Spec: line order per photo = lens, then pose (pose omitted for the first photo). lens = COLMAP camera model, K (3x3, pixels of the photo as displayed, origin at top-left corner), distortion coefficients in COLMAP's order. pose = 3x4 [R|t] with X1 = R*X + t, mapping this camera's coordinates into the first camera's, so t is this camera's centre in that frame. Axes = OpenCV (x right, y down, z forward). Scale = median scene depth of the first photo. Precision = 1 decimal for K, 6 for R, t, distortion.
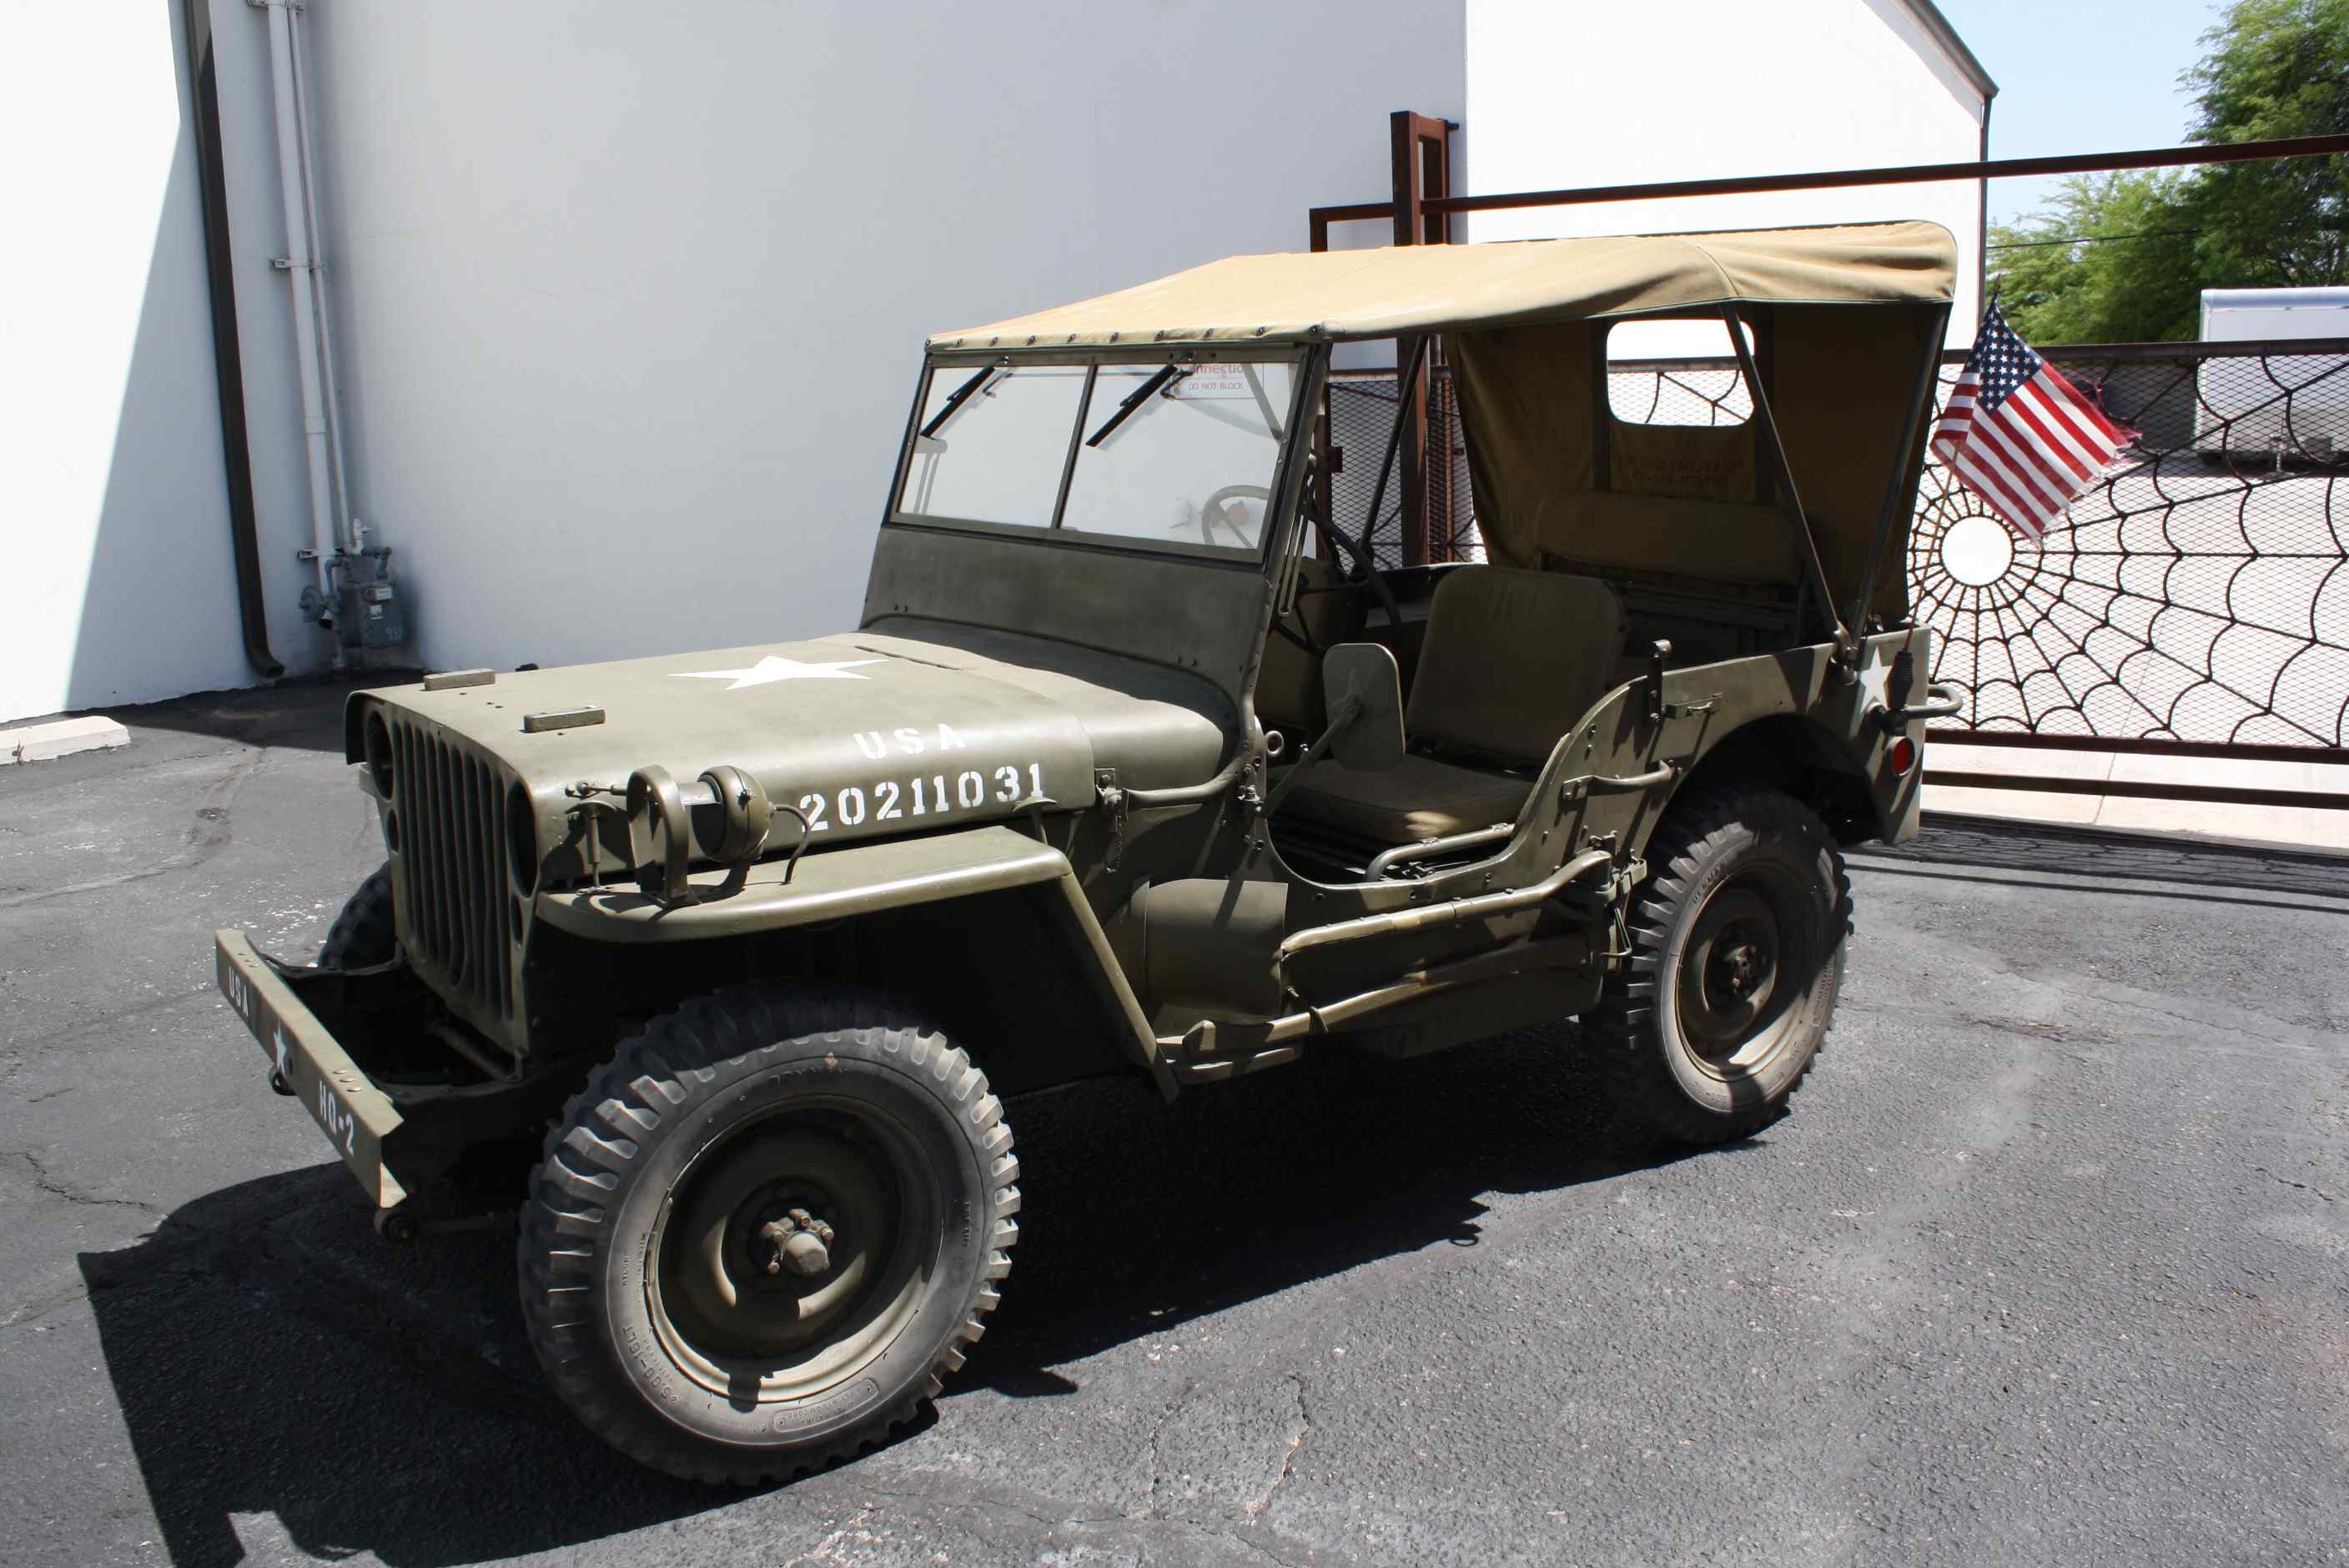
lens RADIAL K [[1983.9, 0, 1182.2], [0, 1983.9, 792.3], [0, 0, 1]] dist [-0.174179, 0.160383]
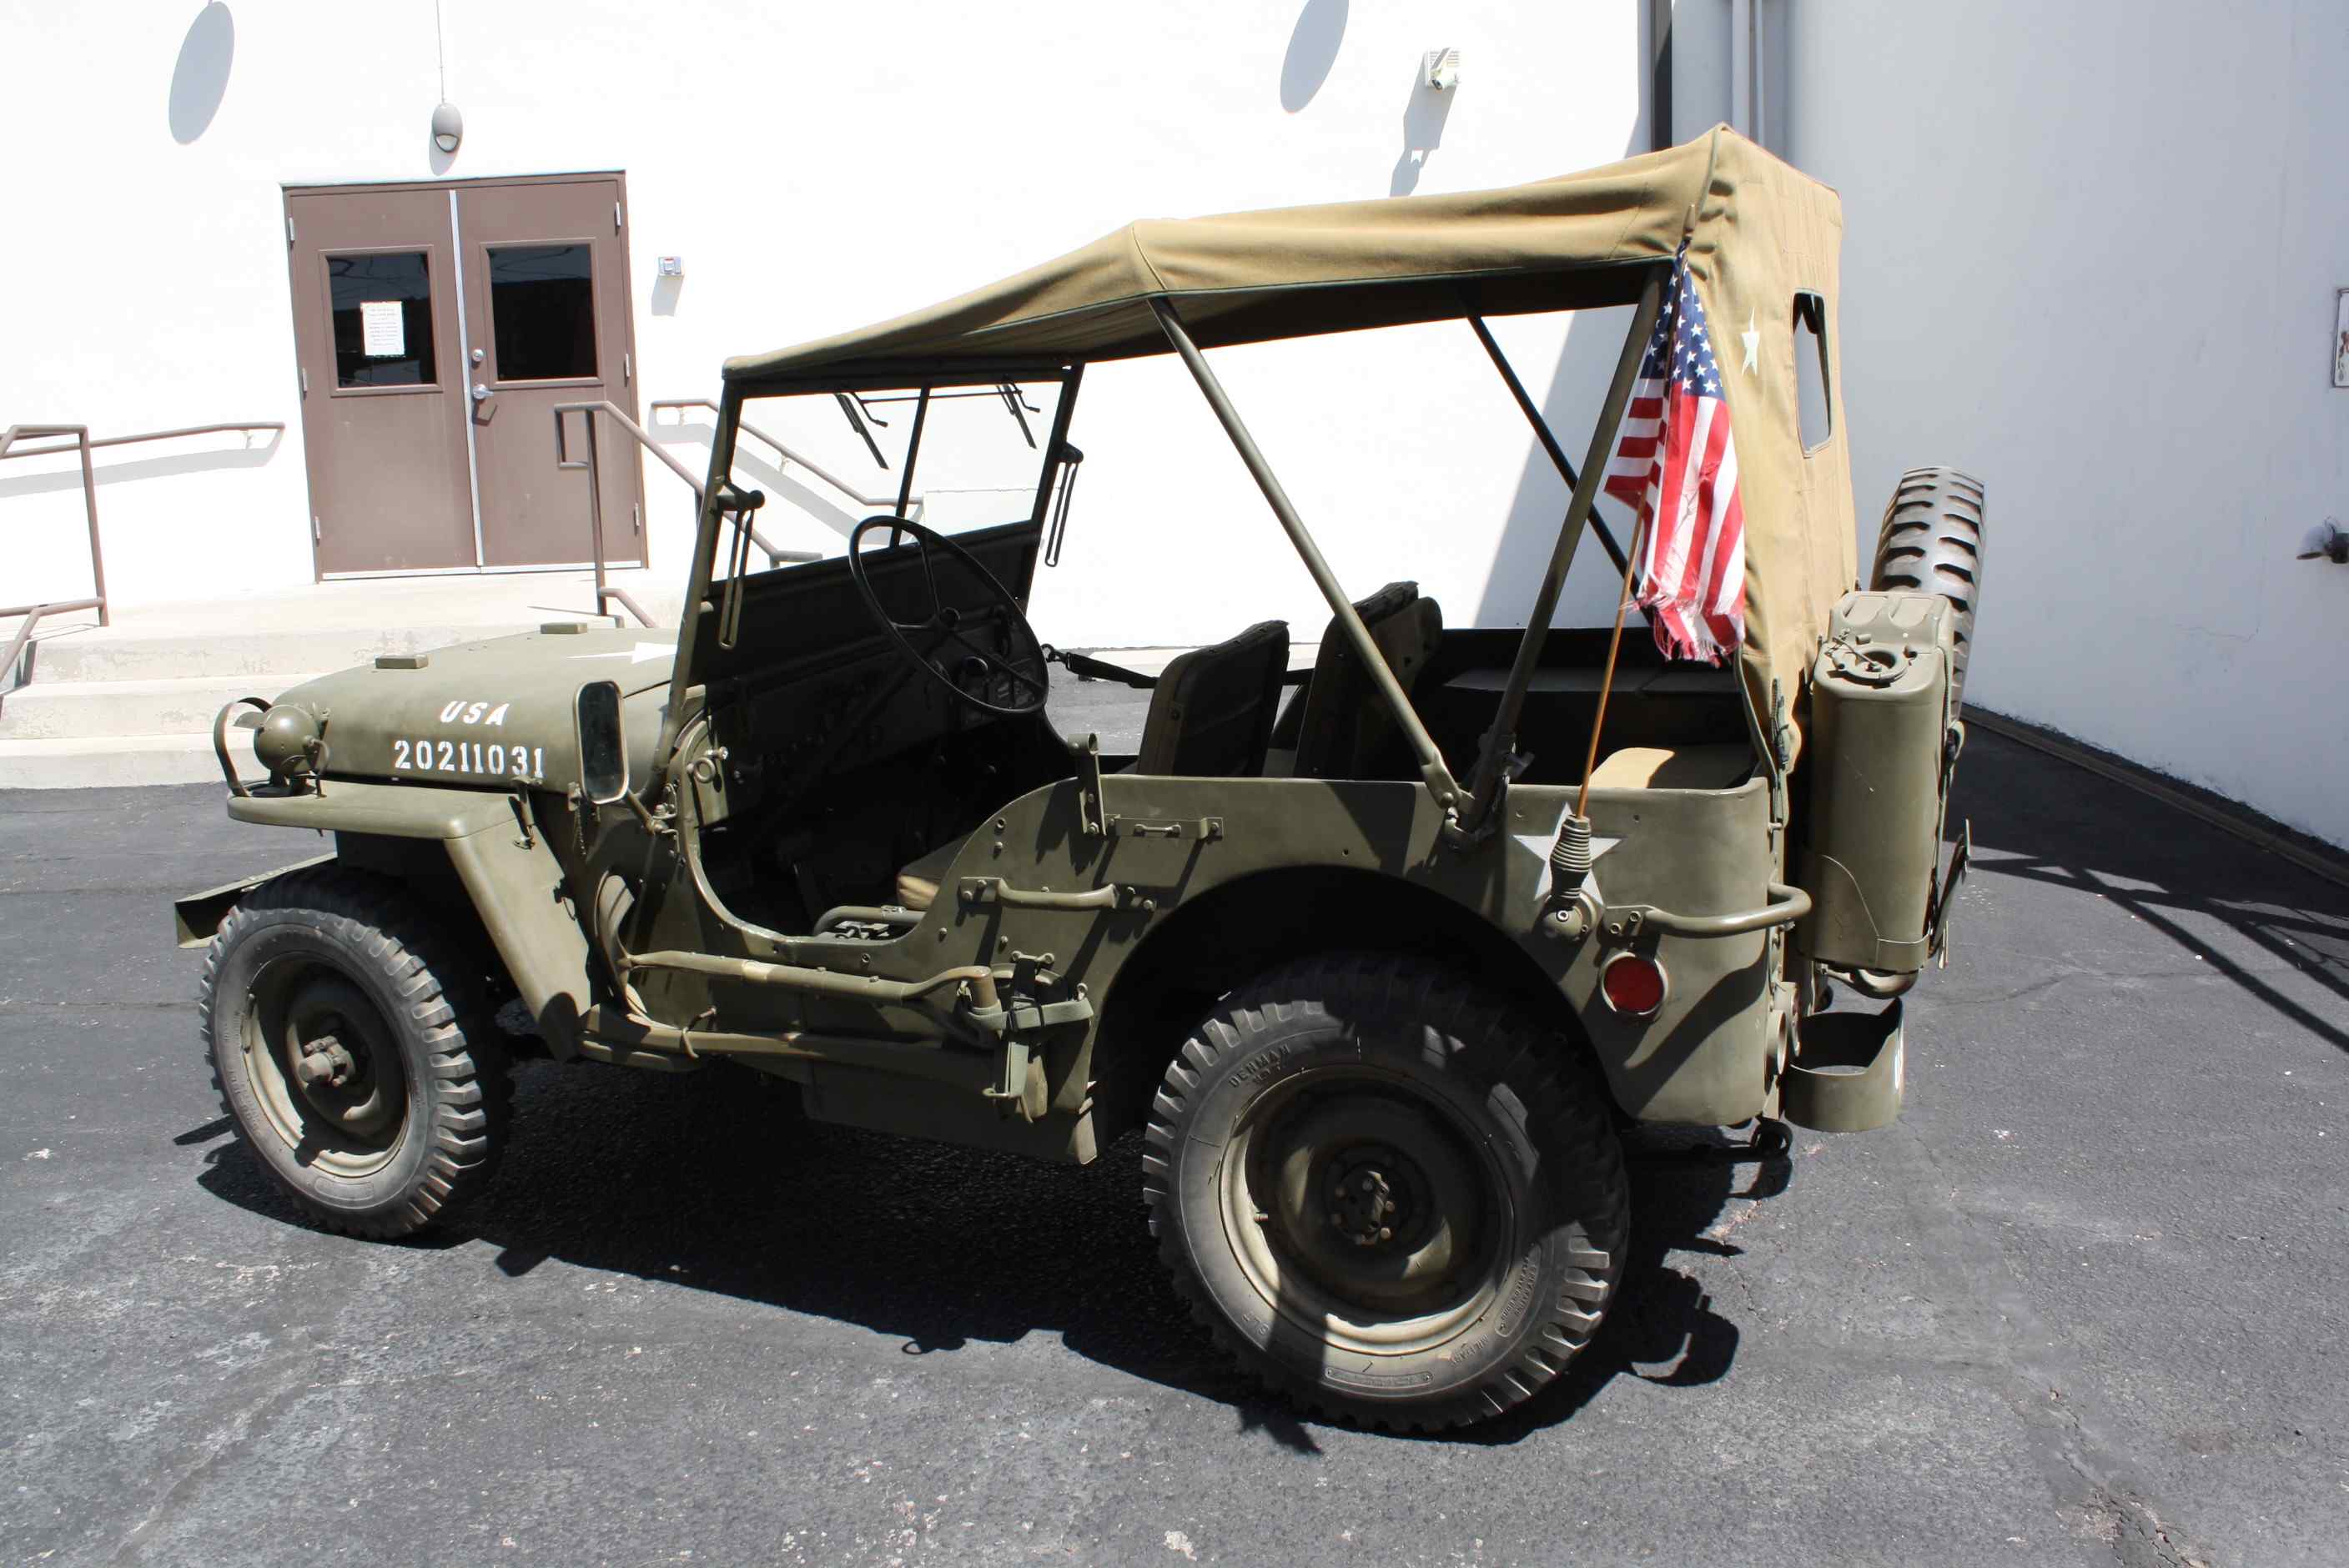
lens RADIAL K [[1983.9, 0, 1182.2], [0, 1983.9, 792.3], [0, 0, 1]] dist [-0.174179, 0.160383]
pose [[0.511368, 0.170204, -0.842338, 1.044902], [-0.147024, 0.983066, 0.109384, -0.162823], [0.846691, 0.067909, 0.527733, 0.677223]]
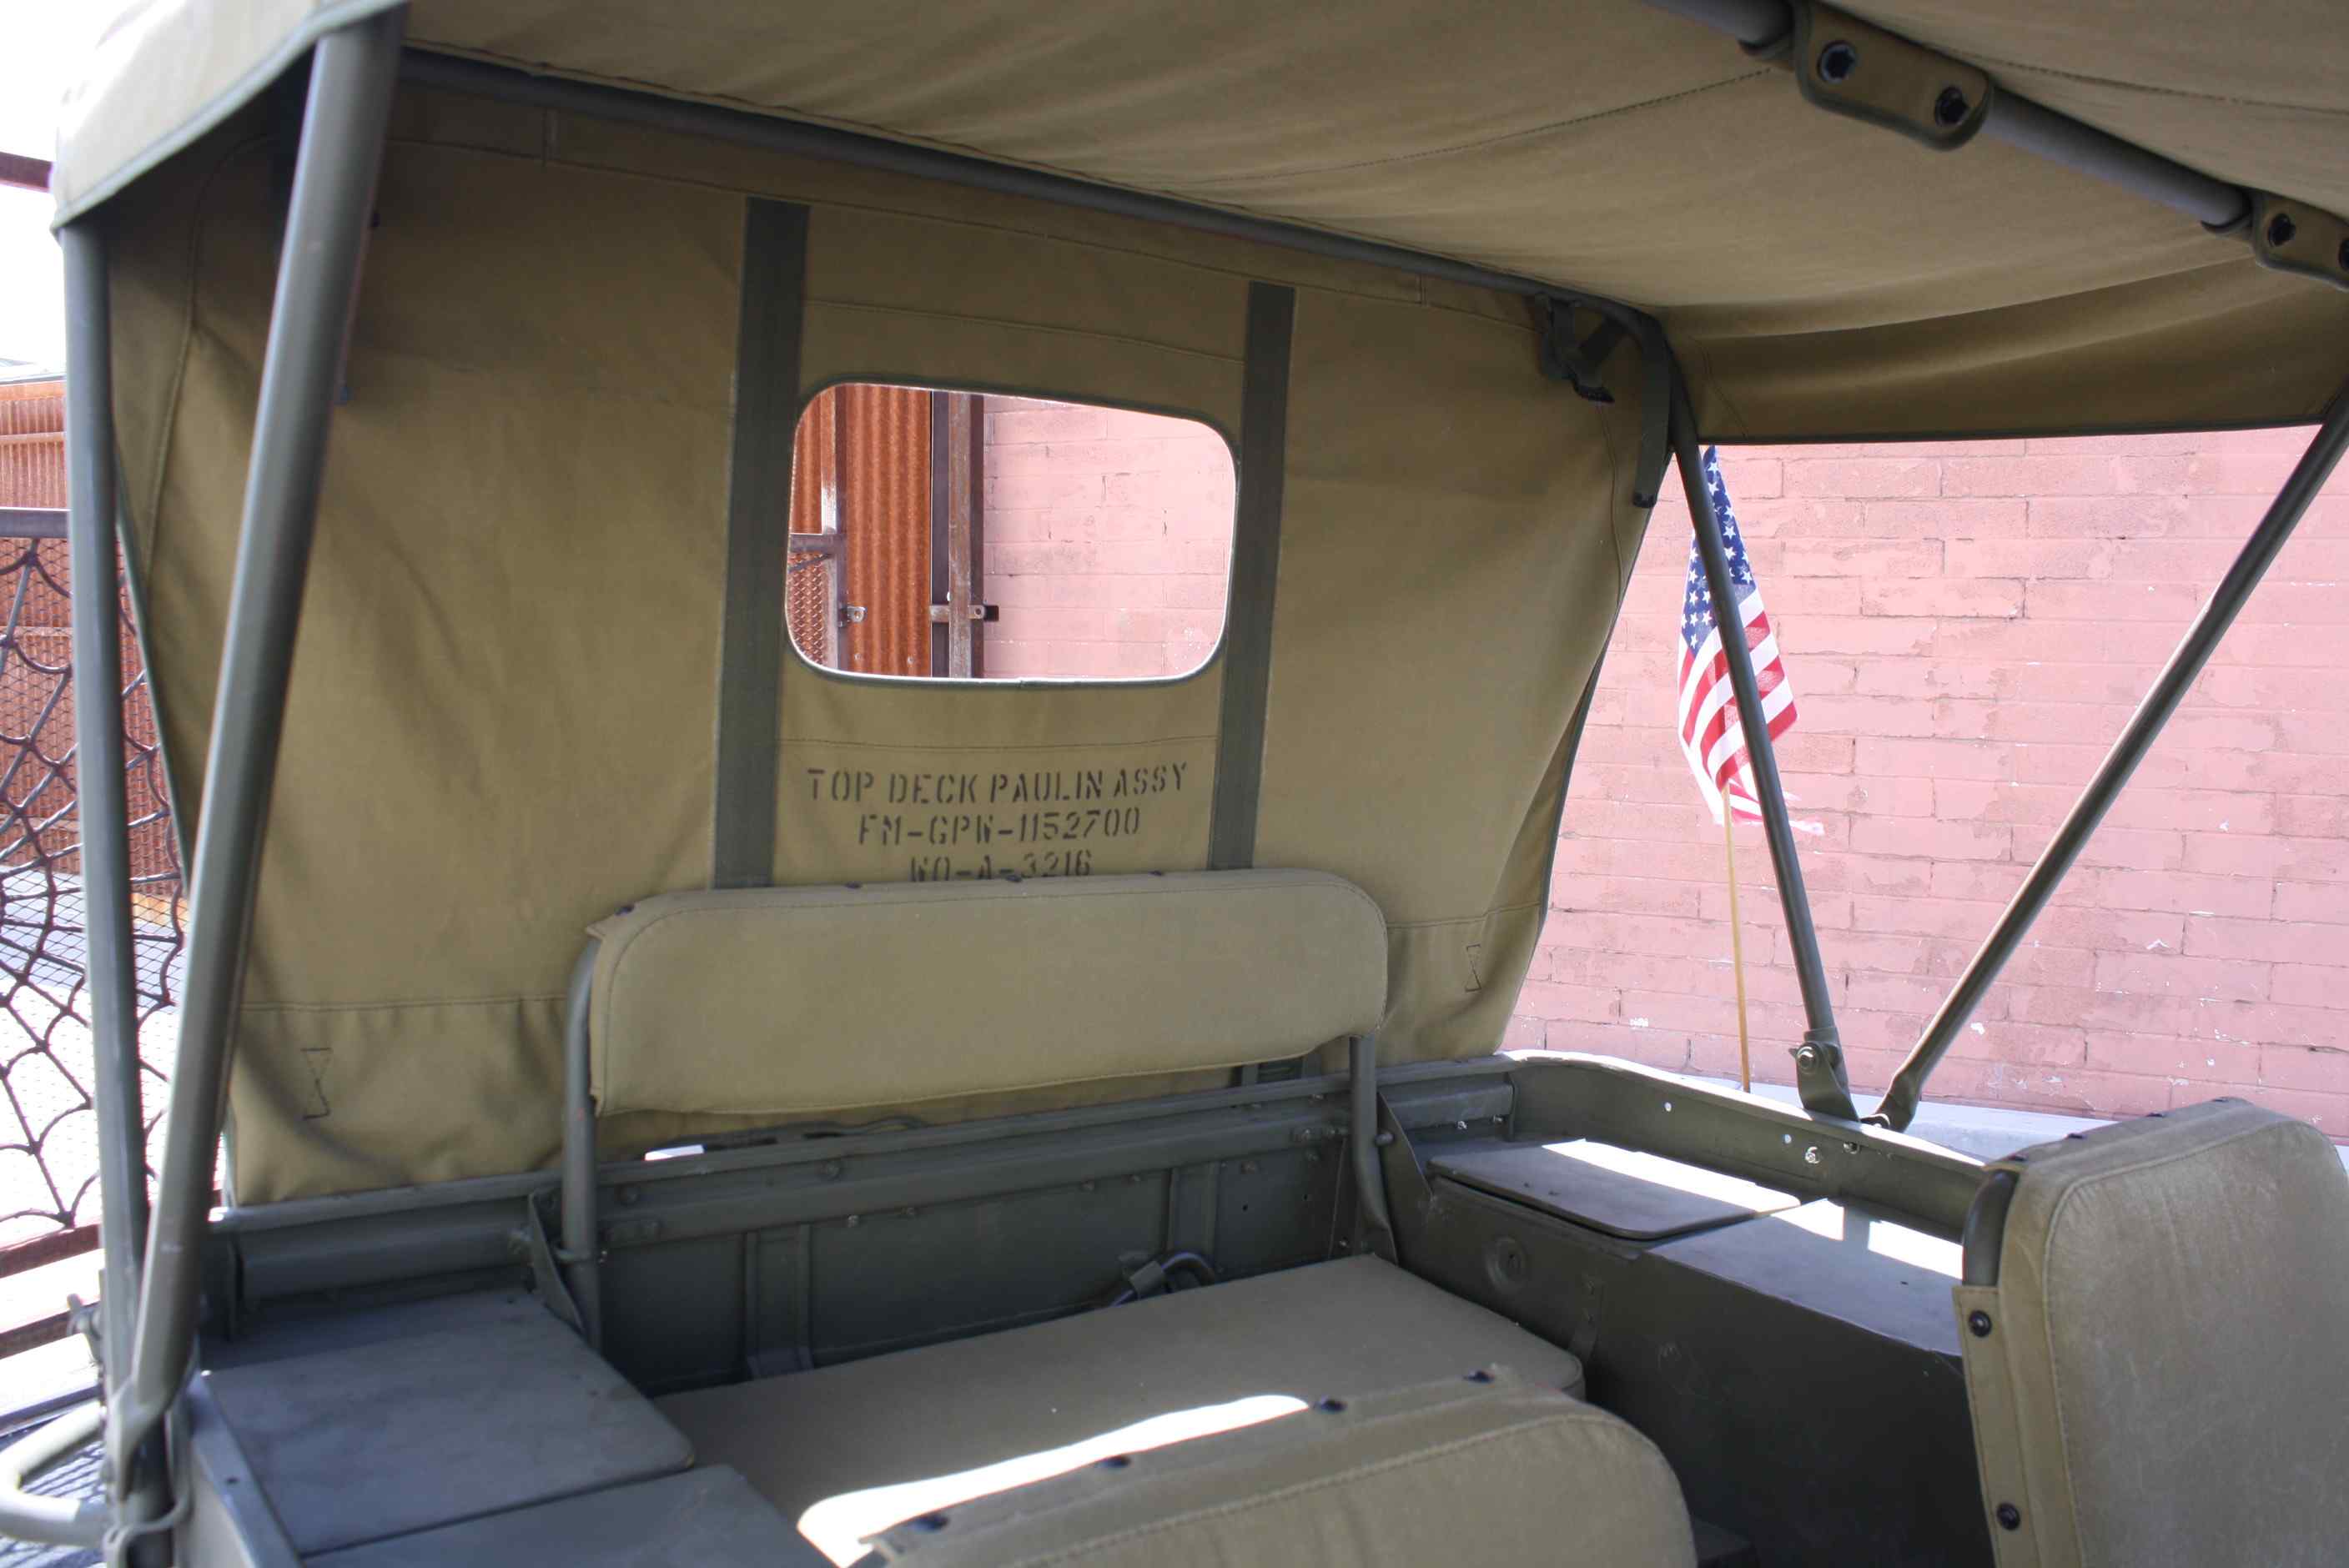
lens RADIAL K [[1983.9, 0, 1182.2], [0, 1983.9, 792.3], [0, 0, 1]] dist [-0.174179, 0.160383]
pose [[-0.021371, -0.069943, 0.997322, -0.174399], [0.181214, 0.980756, 0.072664, -0.272120], [-0.983212, 0.182281, -0.008286, 1.402540]]
